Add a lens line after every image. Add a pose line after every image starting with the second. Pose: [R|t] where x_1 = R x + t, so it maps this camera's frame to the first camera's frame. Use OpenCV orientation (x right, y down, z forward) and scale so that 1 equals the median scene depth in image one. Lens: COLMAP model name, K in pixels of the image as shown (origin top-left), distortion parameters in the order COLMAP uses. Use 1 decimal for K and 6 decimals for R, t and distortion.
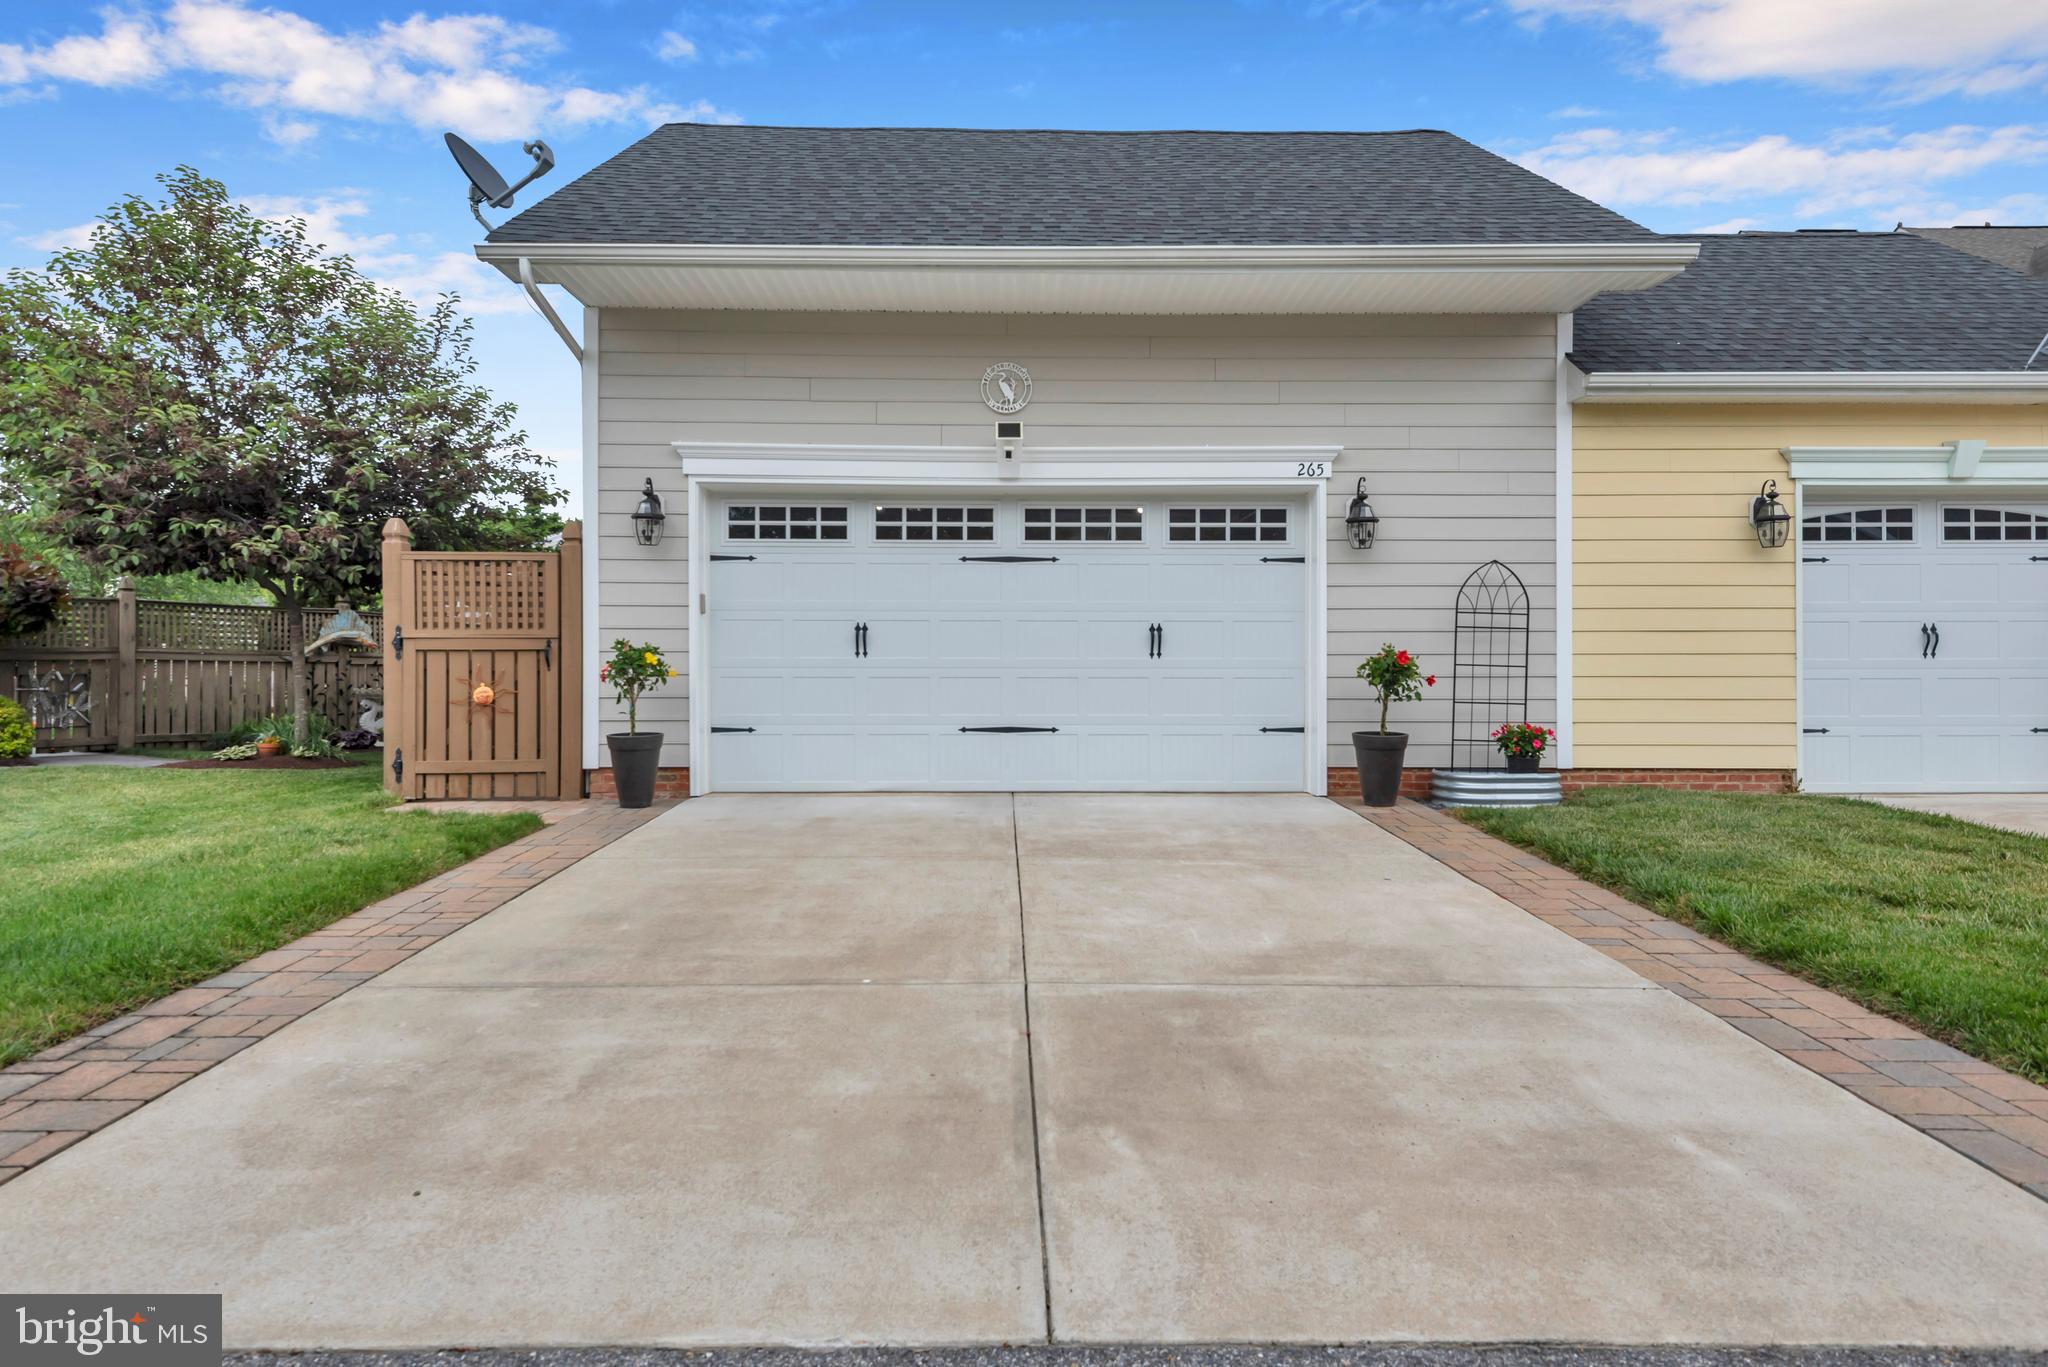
lens RADIAL K [[1174.7, 0, 1024.0], [0, 1174.7, 683.5], [0, 0, 1]] dist [0.020637, -0.000411]
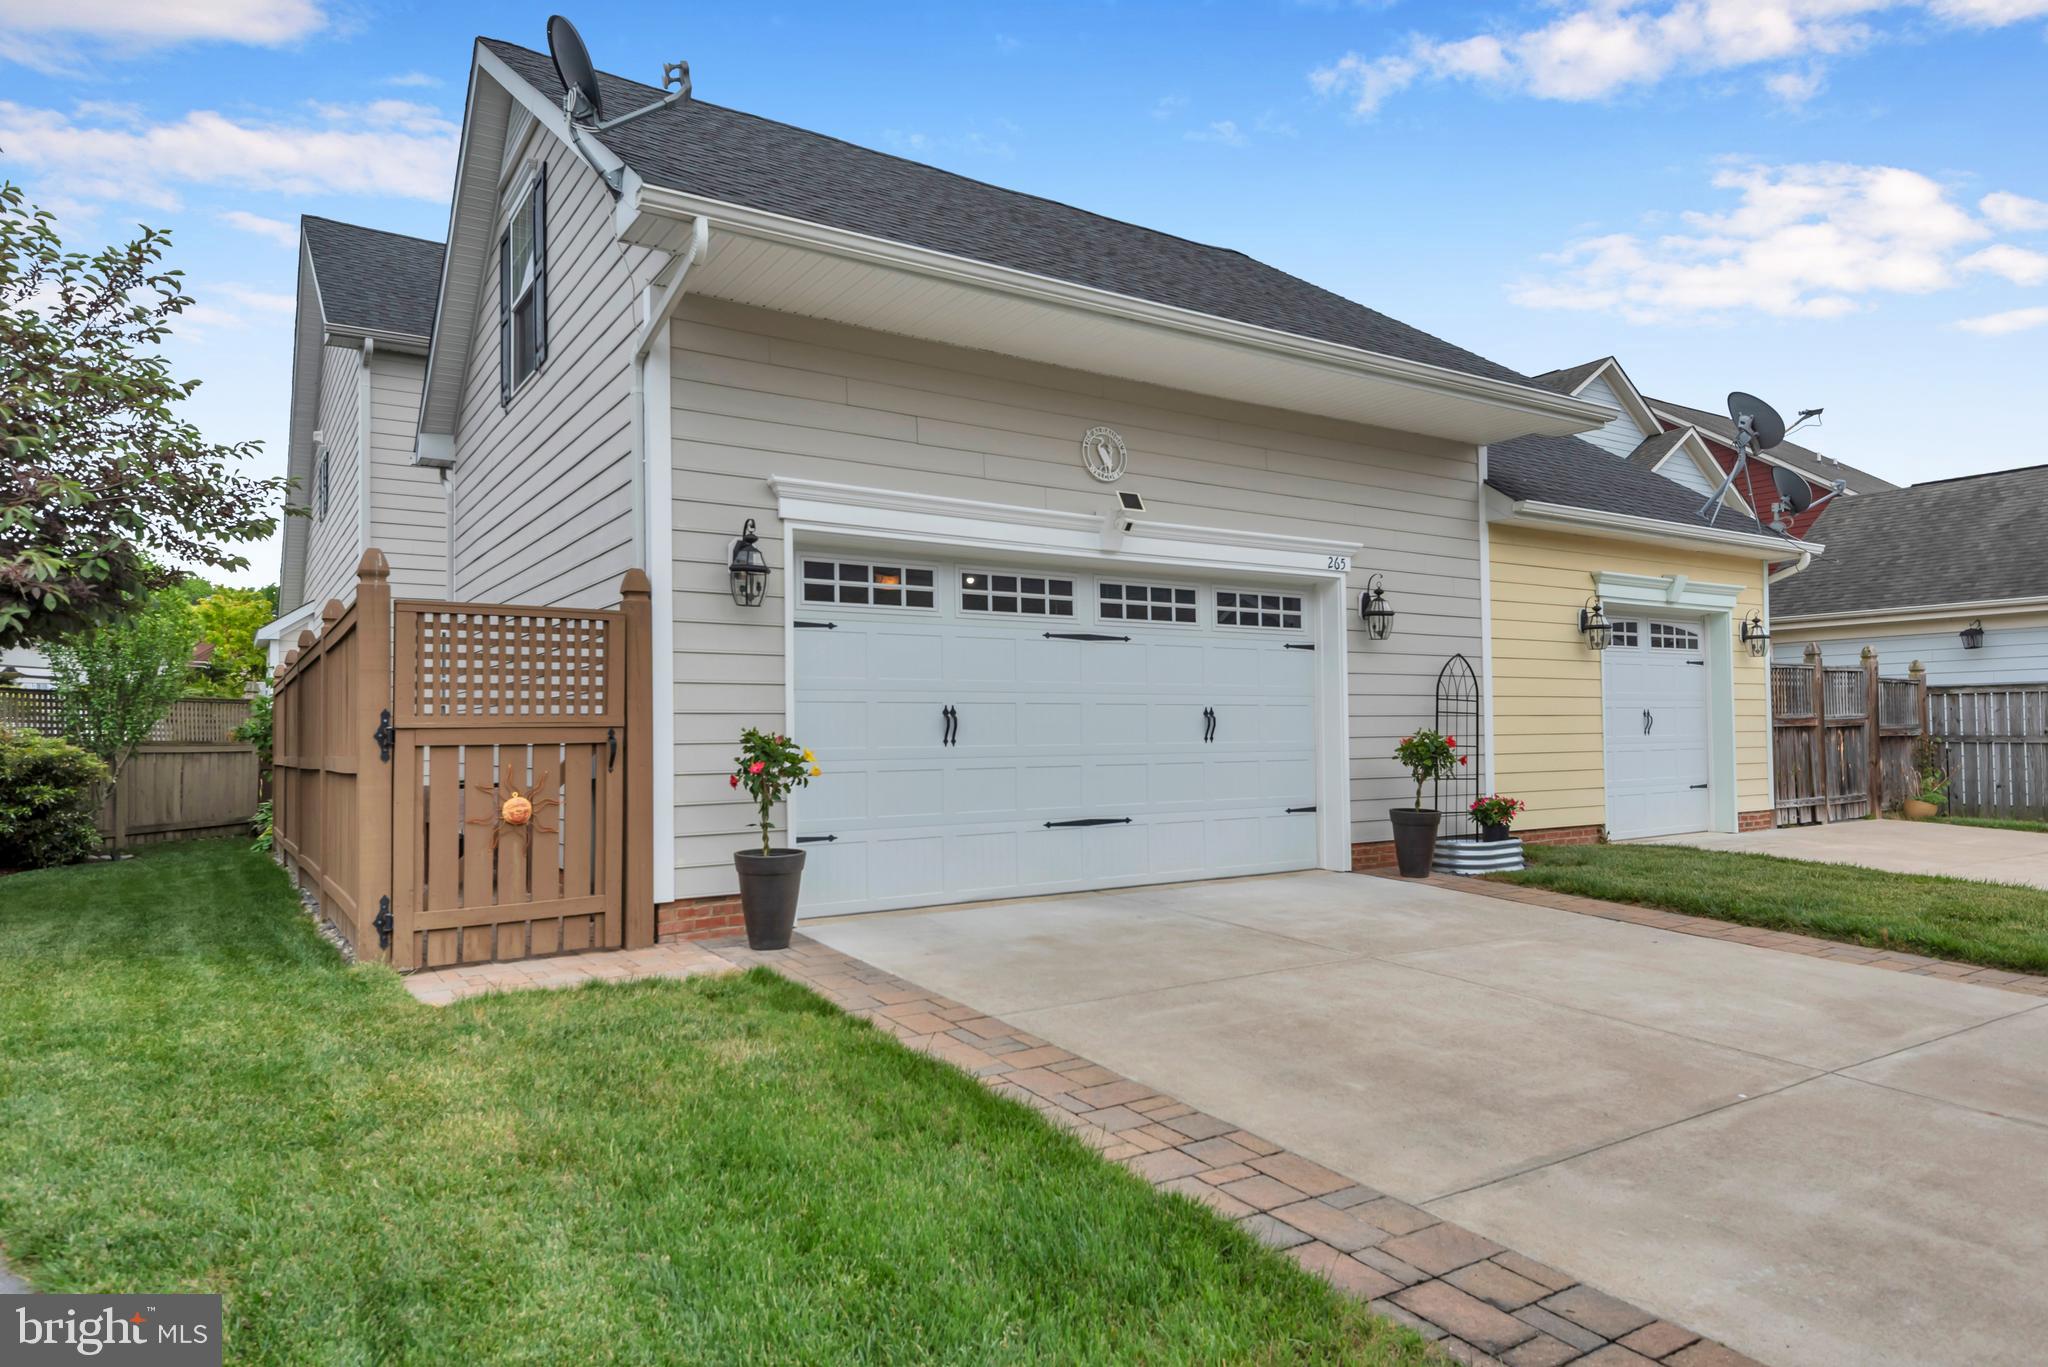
lens RADIAL K [[1244.6, 0, 1027.7], [0, 1244.6, 706.4], [0, 0, 1]] dist [0.004621, 0.001950]
pose [[0.838197, 0.002585, 0.545361, -0.597392], [0.012312, 0.999644, -0.023661, -0.029553], [-0.545228, 0.026547, 0.837867, 0.213140]]
